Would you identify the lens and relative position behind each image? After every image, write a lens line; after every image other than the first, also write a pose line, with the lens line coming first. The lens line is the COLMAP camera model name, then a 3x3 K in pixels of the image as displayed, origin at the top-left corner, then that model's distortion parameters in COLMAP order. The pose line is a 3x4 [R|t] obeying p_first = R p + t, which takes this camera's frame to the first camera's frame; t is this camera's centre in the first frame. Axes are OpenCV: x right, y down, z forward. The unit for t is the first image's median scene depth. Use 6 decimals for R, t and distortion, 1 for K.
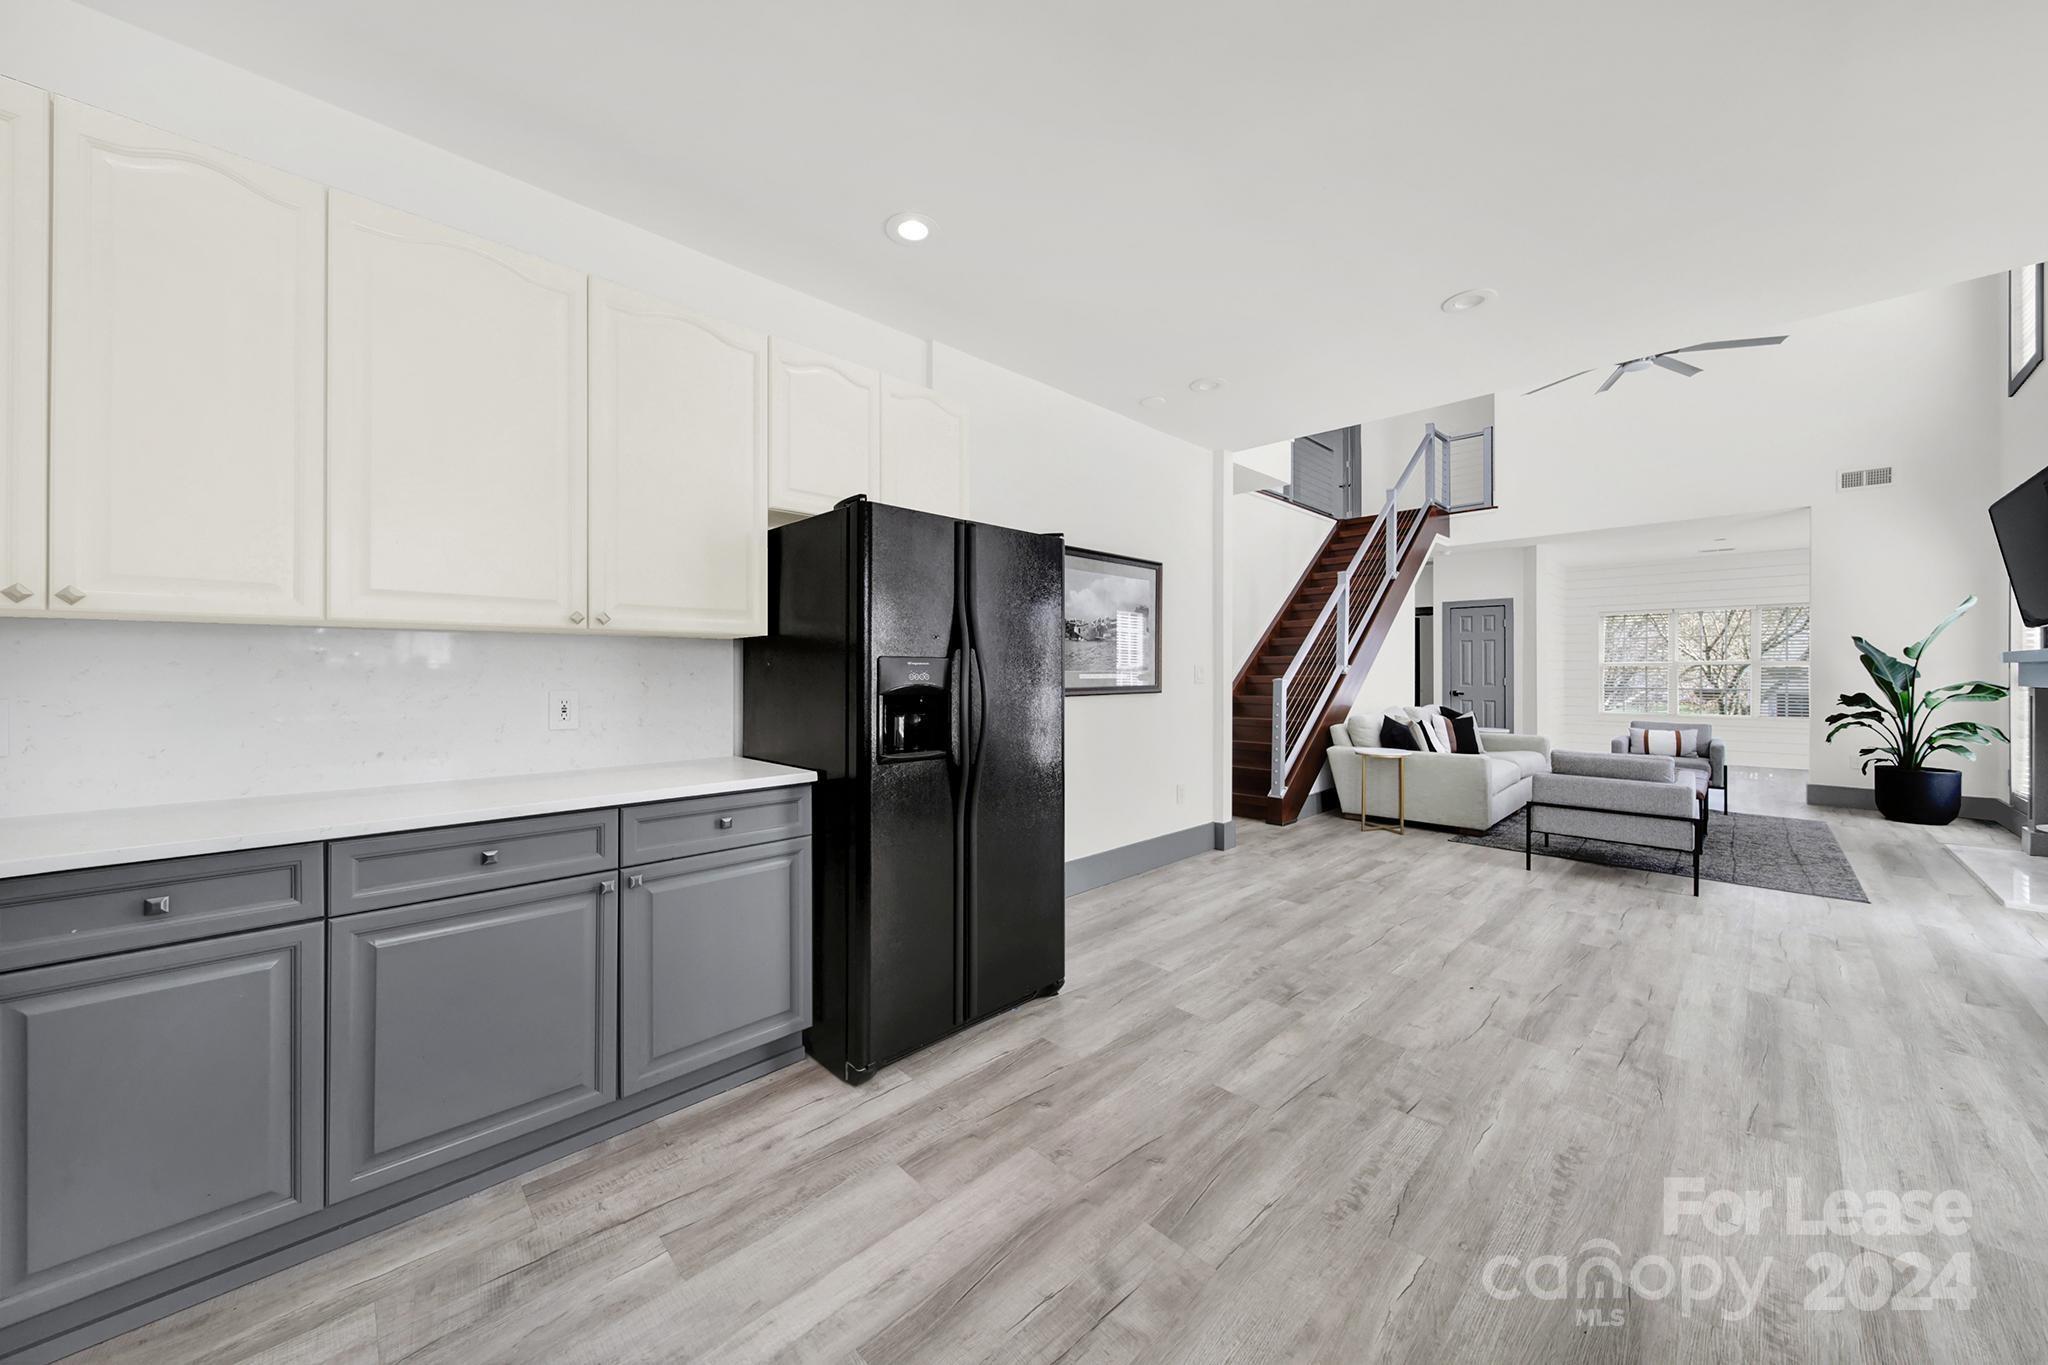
lens RADIAL K [[719.4, 0, 1017.3], [0, 719.4, 670.4], [0, 0, 1]] dist [0.000183, -0.000158]
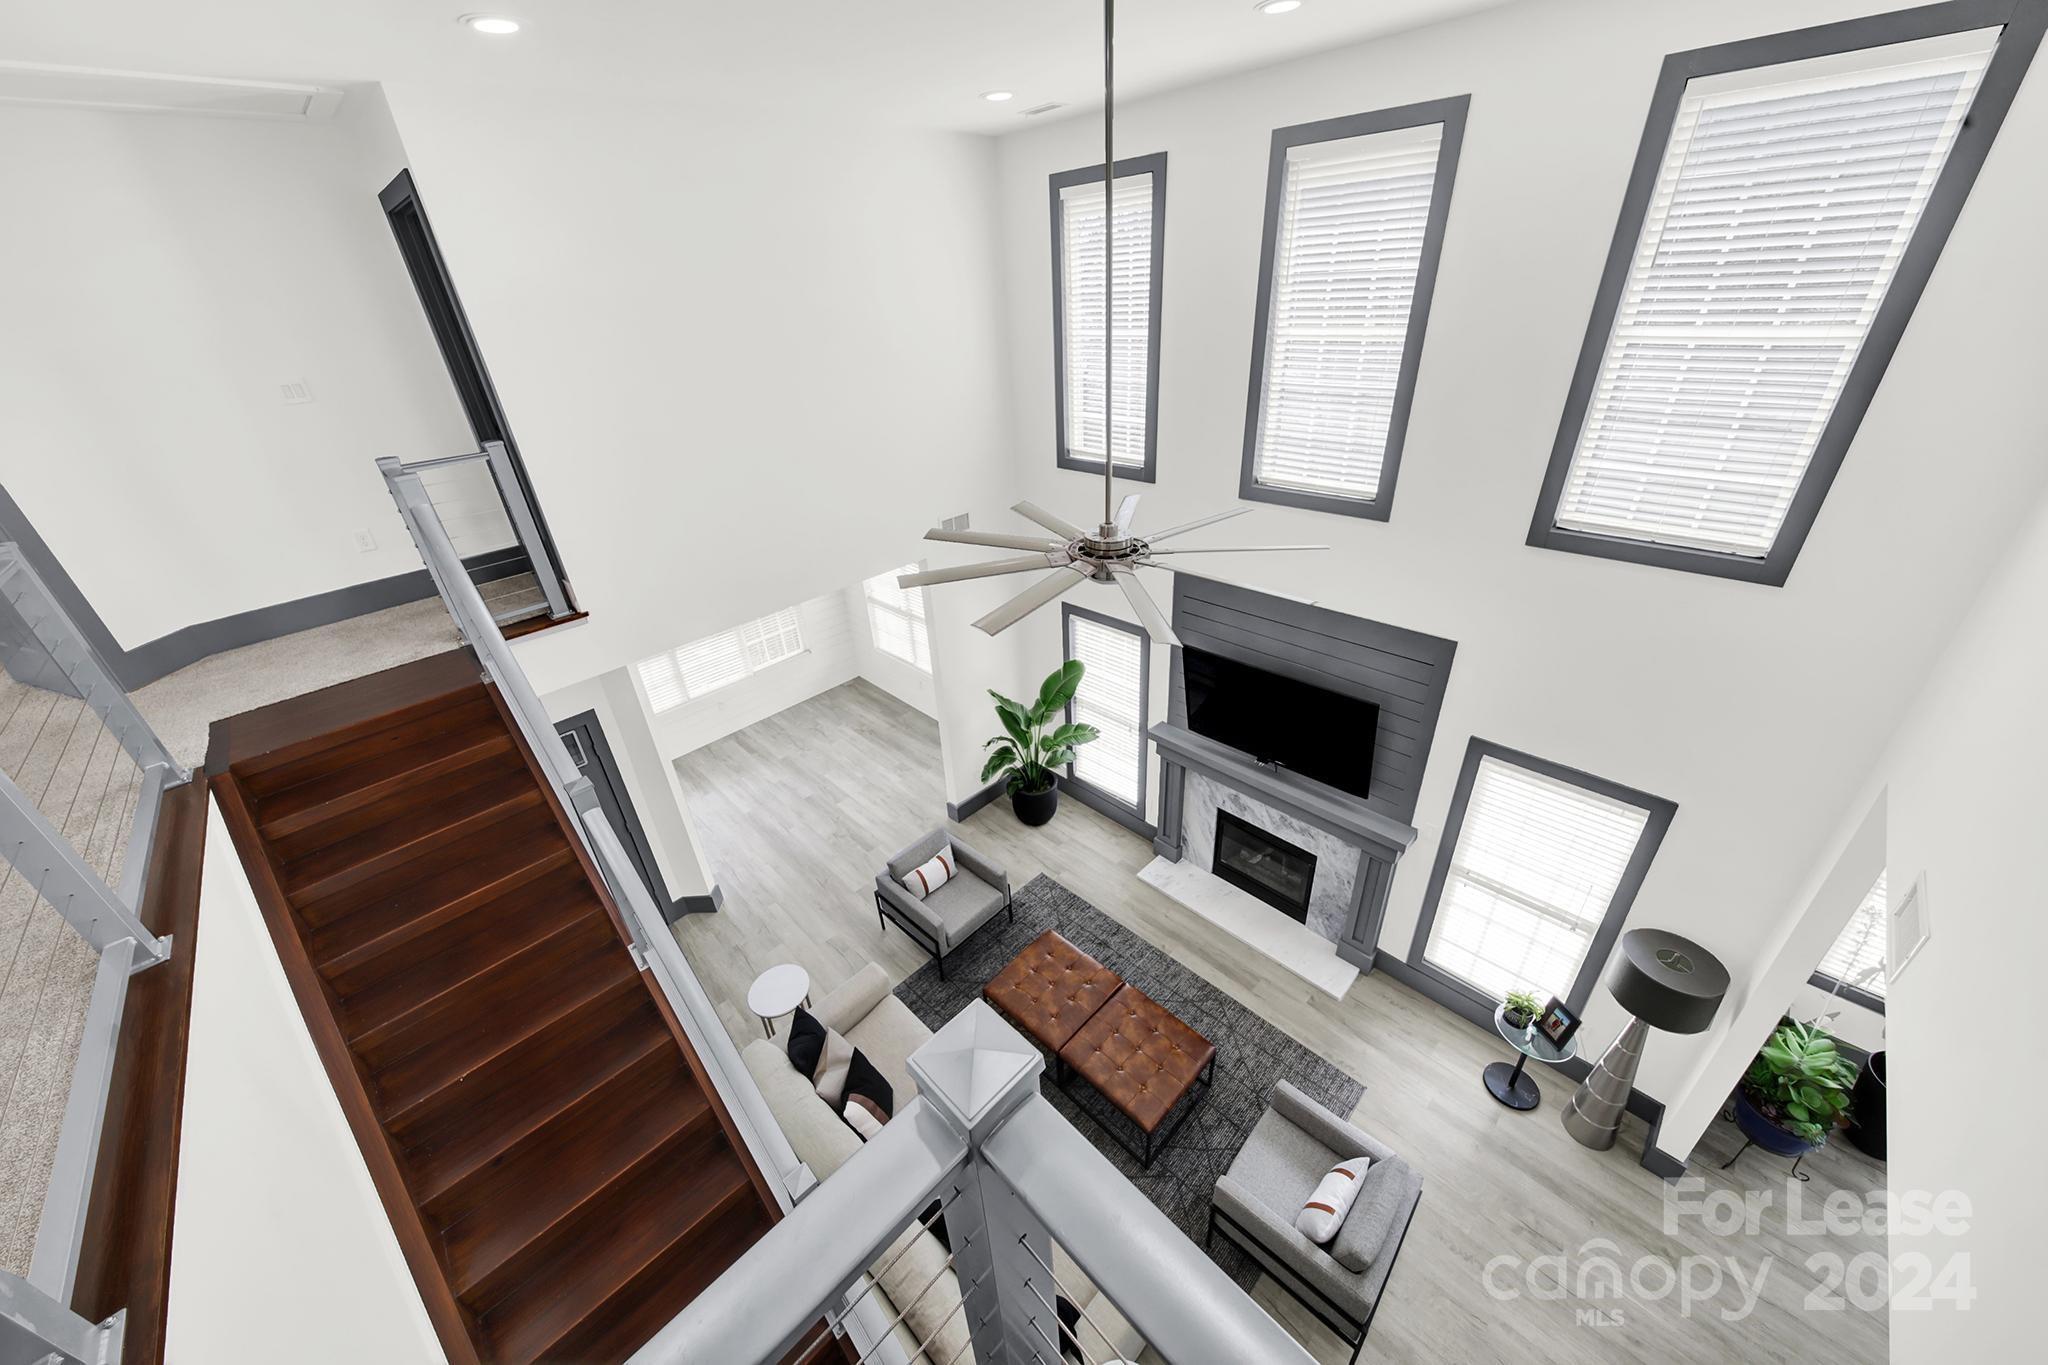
lens RADIAL K [[743.0, 0, 1016.2], [0, 743.0, 675.0], [0, 0, 1]] dist [0.001883, -0.000098]
pose [[0.005089, -0.481104, 0.876649, 0.282774], [0.060390, 0.875208, 0.479963, -0.634516], [-0.998162, 0.050499, 0.033508, 1.031245]]
